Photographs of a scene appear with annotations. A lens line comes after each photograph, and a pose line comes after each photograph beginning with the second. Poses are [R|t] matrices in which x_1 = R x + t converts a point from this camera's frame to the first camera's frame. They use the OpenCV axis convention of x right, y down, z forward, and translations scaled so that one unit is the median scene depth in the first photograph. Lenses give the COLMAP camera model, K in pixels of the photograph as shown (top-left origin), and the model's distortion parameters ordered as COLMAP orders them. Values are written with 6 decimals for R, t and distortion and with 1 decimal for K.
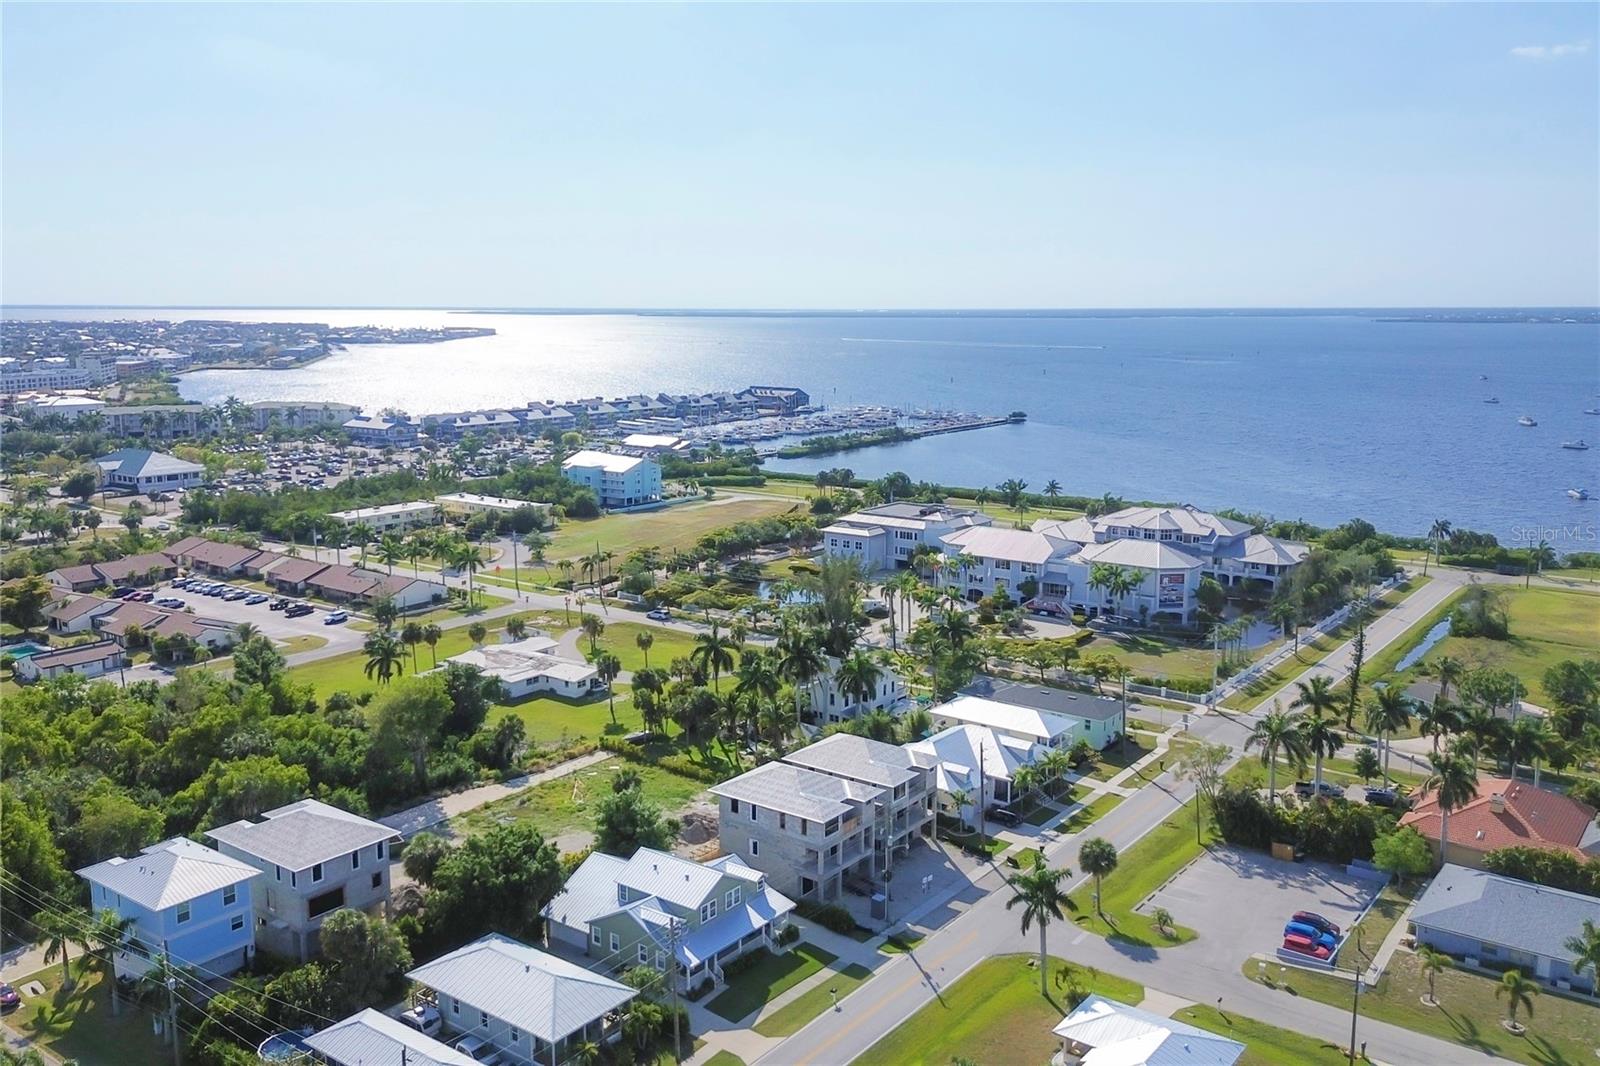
lens RADIAL K [[1335.2, 0, 800.0], [0, 1335.2, 533.0], [0, 0, 1]] dist [0.098628, -0.107218]
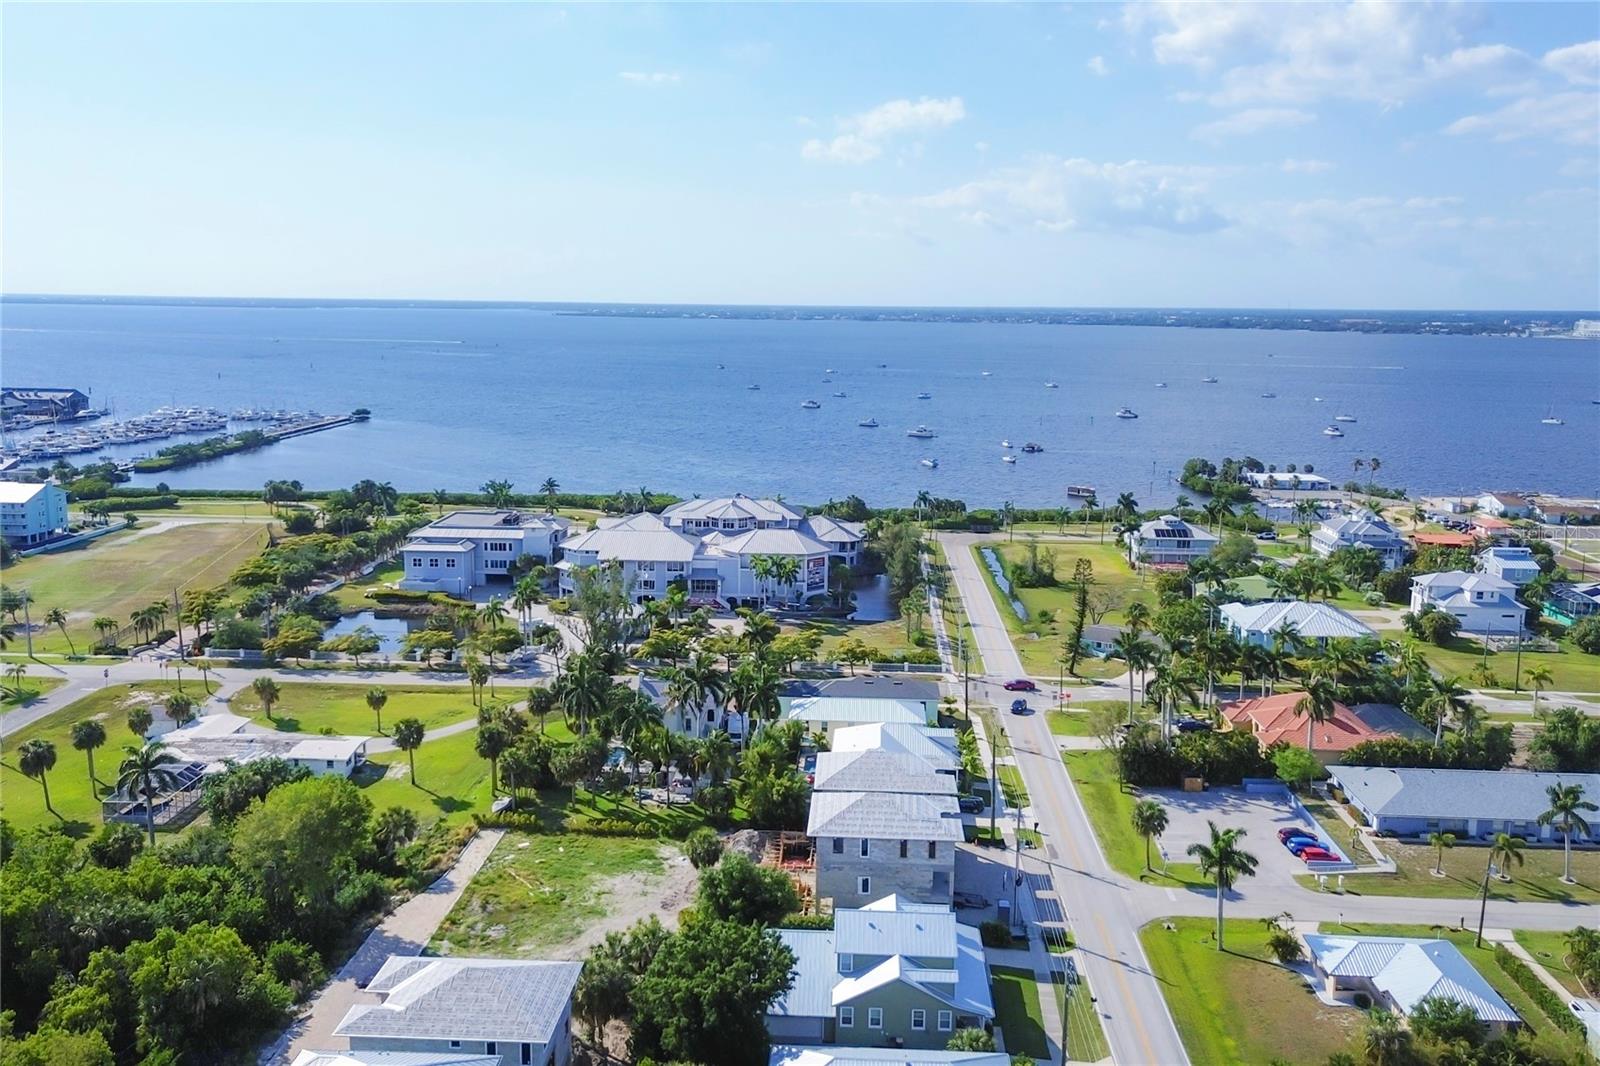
lens RADIAL K [[1335.2, 0, 800.0], [0, 1335.2, 533.0], [0, 0, 1]] dist [0.098628, -0.107218]
pose [[0.831668, -0.087175, 0.548387, -0.293025], [0.083580, 0.996001, 0.031575, -0.022441], [-0.548946, 0.019574, 0.835628, 0.123756]]
